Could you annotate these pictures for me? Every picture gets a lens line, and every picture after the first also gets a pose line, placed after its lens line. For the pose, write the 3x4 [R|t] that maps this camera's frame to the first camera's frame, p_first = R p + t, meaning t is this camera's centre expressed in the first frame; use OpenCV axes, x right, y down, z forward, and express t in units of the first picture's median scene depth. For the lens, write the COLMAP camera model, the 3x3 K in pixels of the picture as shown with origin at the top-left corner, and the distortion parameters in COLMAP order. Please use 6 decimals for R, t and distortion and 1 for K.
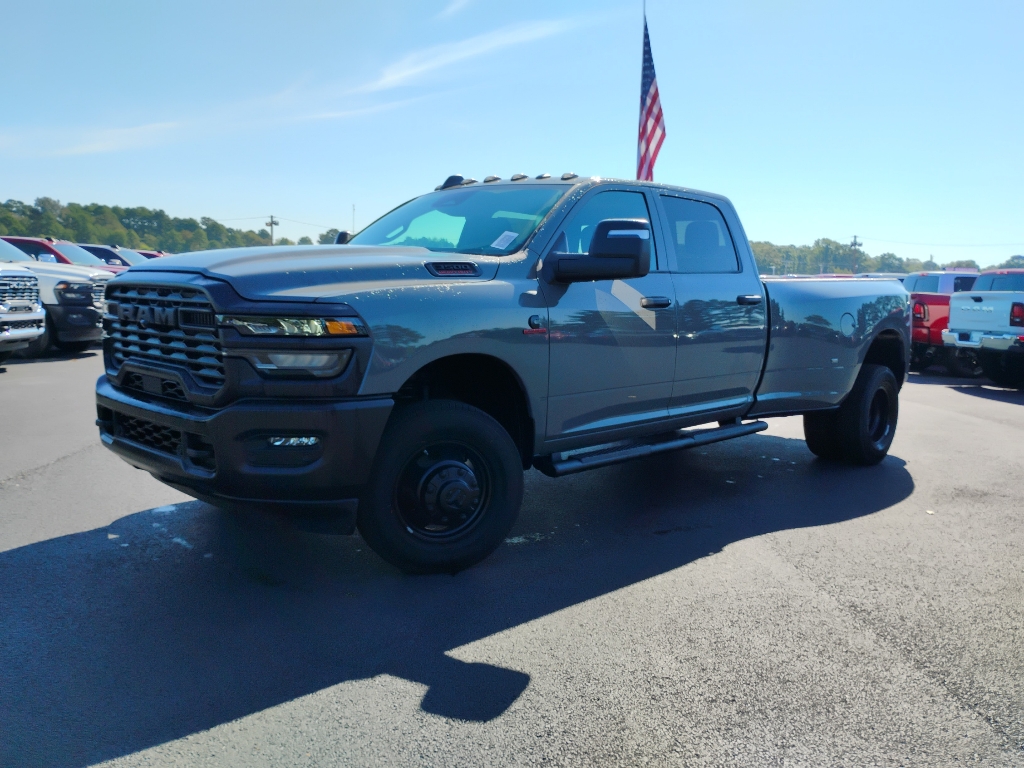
lens RADIAL K [[833.7, 0, 507.2], [0, 833.7, 377.3], [0, 0, 1]] dist [0.061076, -0.079329]
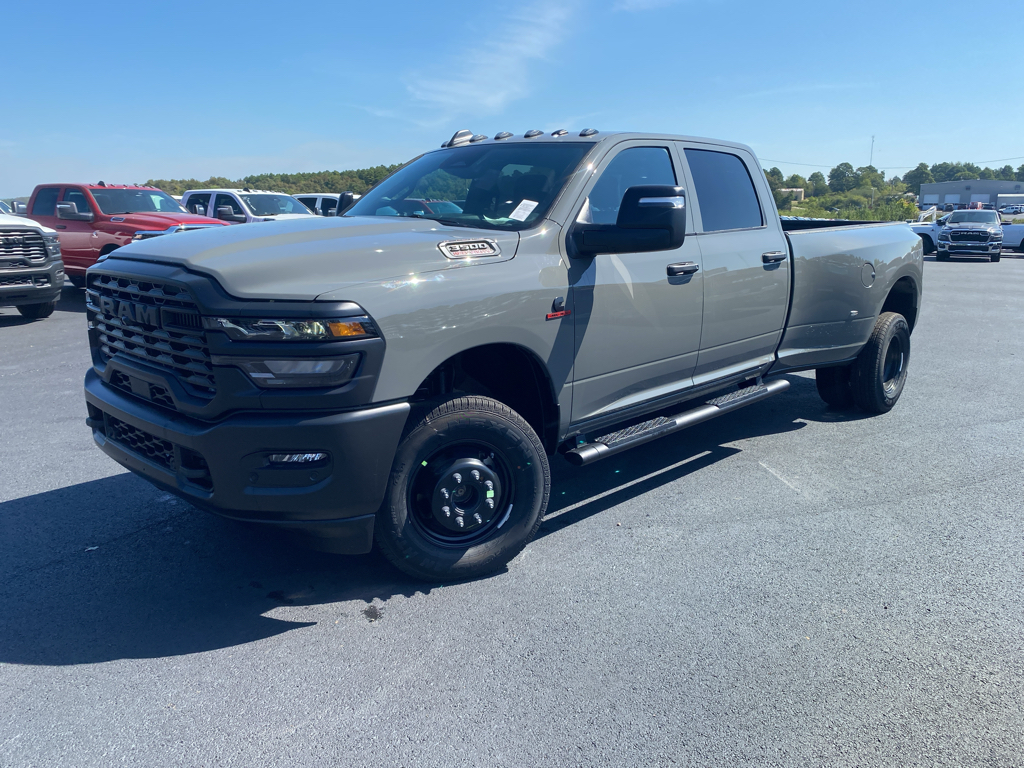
lens RADIAL K [[781.5, 0, 517.3], [0, 781.5, 373.6], [0, 0, 1]] dist [0.006274, -0.004264]
pose [[0.999657, -0.023621, 0.011306, -0.025213], [0.022504, 0.995653, 0.090378, -0.069852], [-0.013392, -0.090093, 0.995843, 0.151909]]
